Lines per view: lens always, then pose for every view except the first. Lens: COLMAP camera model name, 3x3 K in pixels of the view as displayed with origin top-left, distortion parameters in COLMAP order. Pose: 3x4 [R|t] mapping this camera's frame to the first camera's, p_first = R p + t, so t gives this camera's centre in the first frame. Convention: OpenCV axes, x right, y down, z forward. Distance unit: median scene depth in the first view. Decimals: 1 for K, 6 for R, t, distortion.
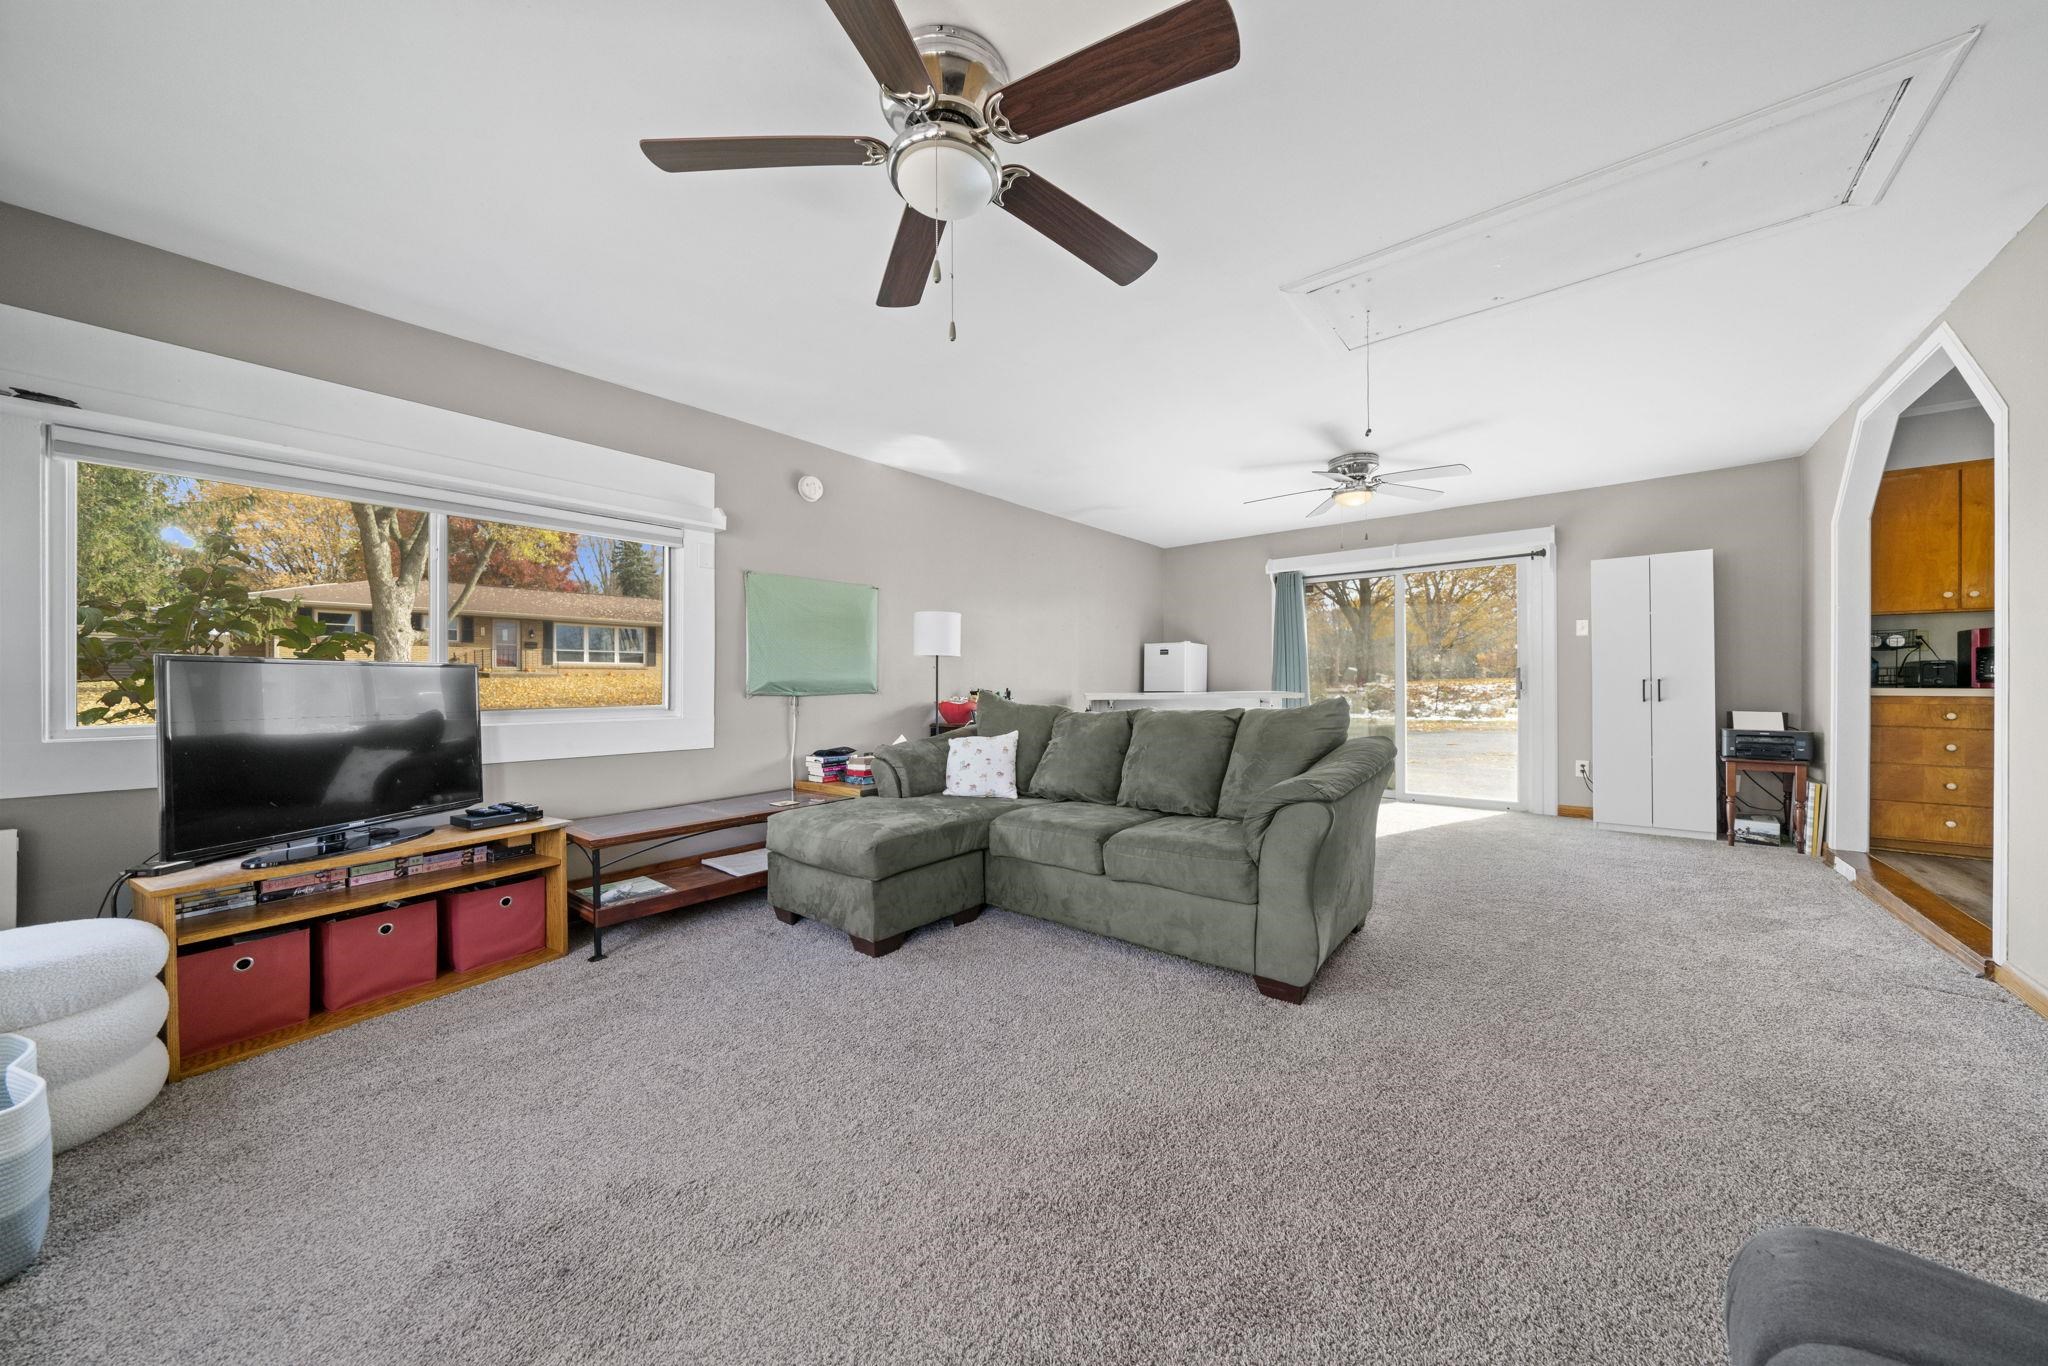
lens RADIAL K [[701.4, 0, 1025.3], [0, 701.4, 671.5], [0, 0, 1]] dist [-0.000877, -0.000086]
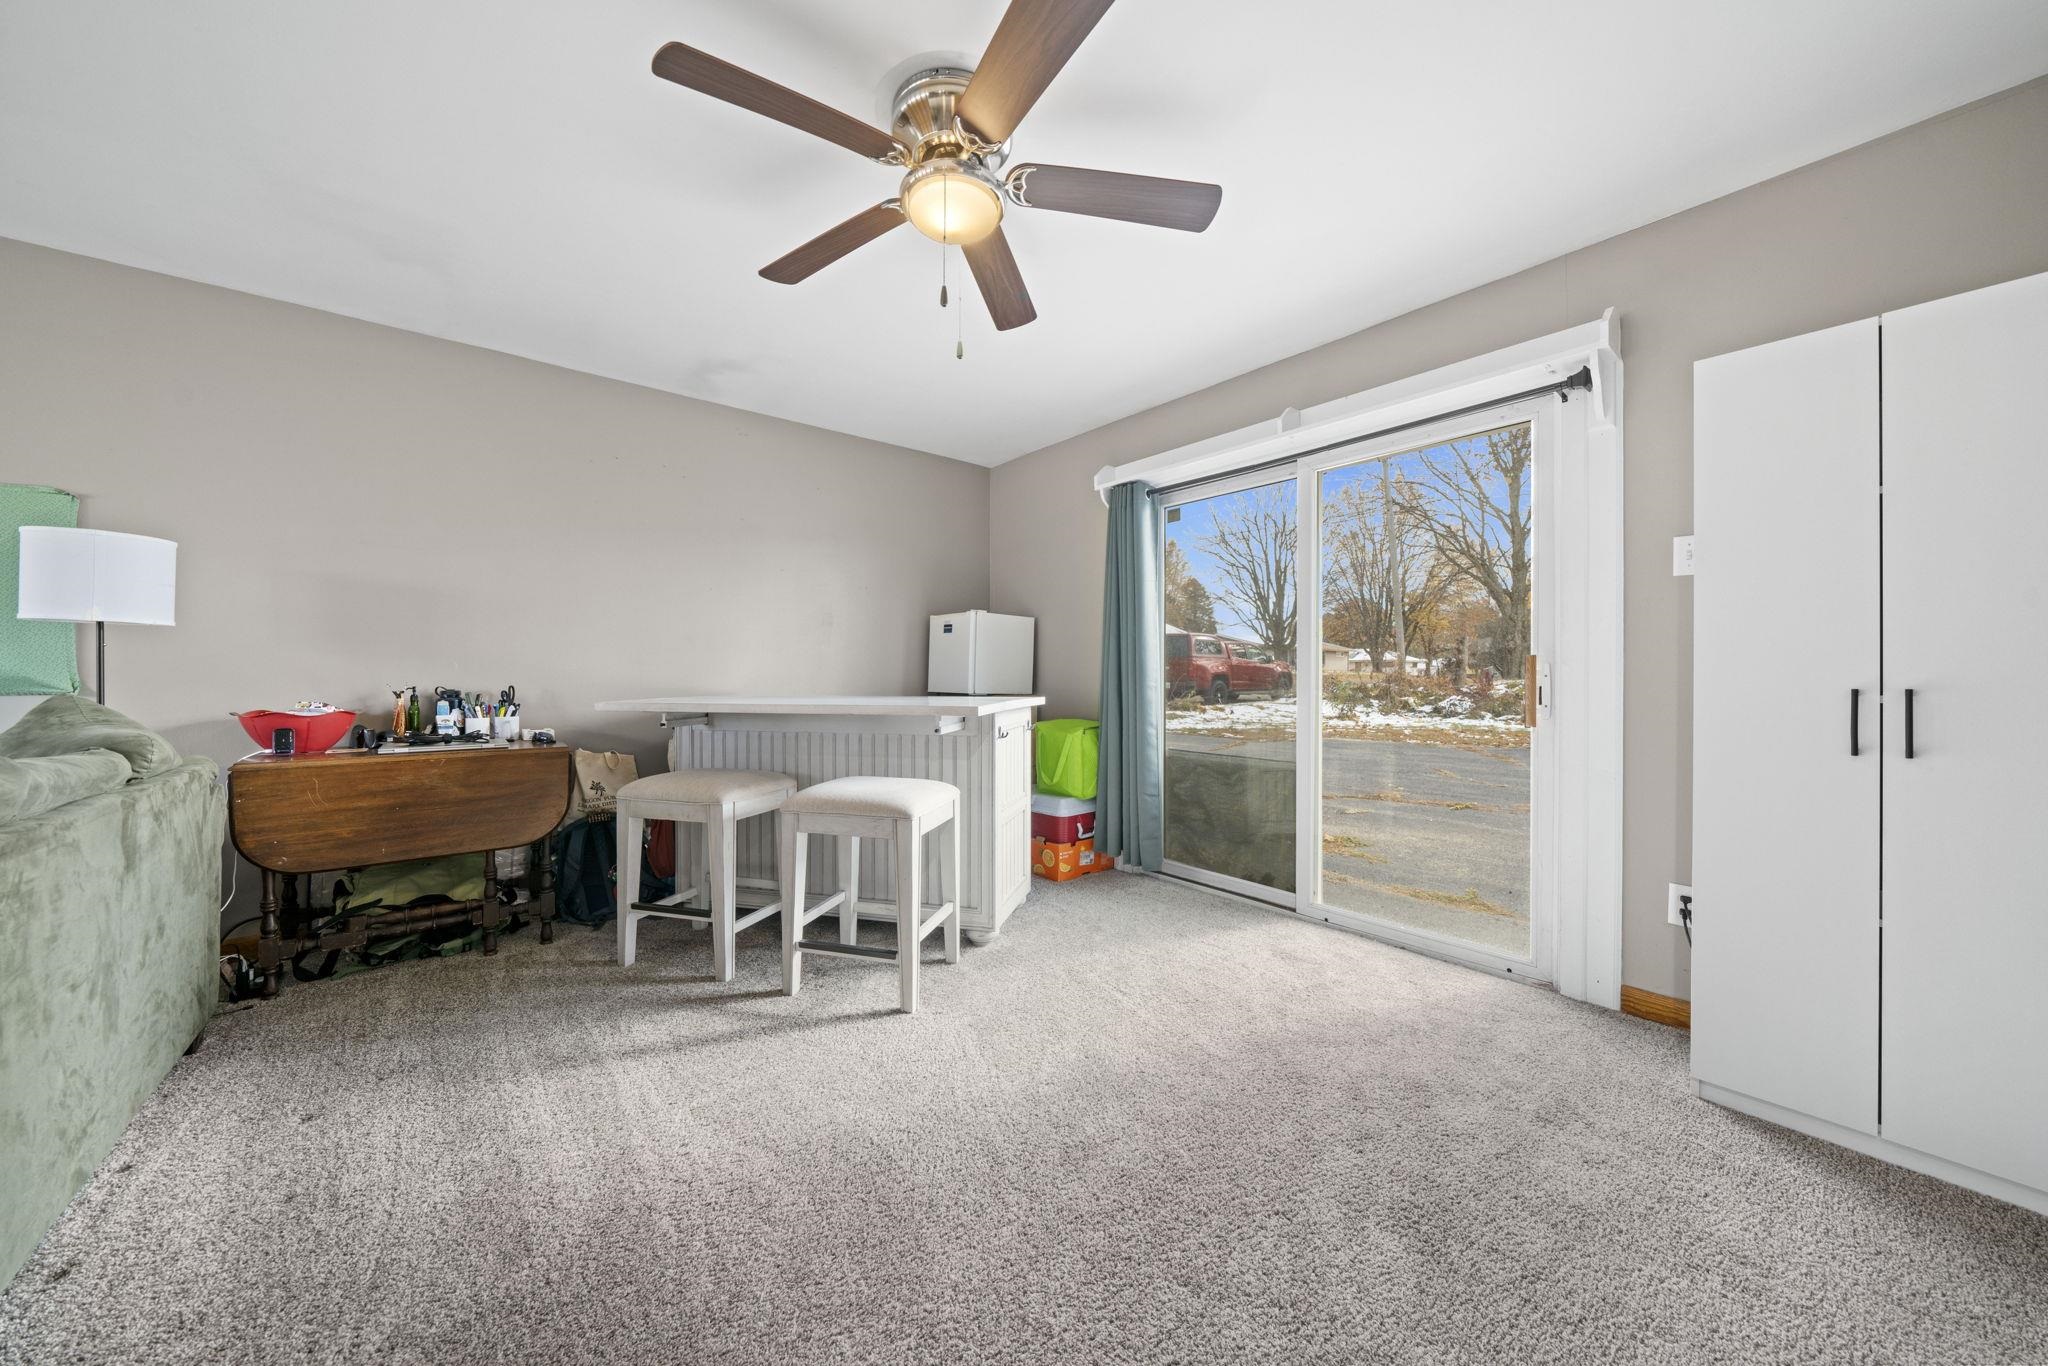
lens RADIAL K [[707.5, 0, 1025.0], [0, 707.5, 663.7], [0, 0, 1]] dist [-0.000392, -0.000040]
pose [[0.984147, 0.004967, -0.177283, 0.487924], [-0.004648, 0.999987, 0.002214, 0.001620], [0.177291, -0.001355, 0.984157, 0.528157]]
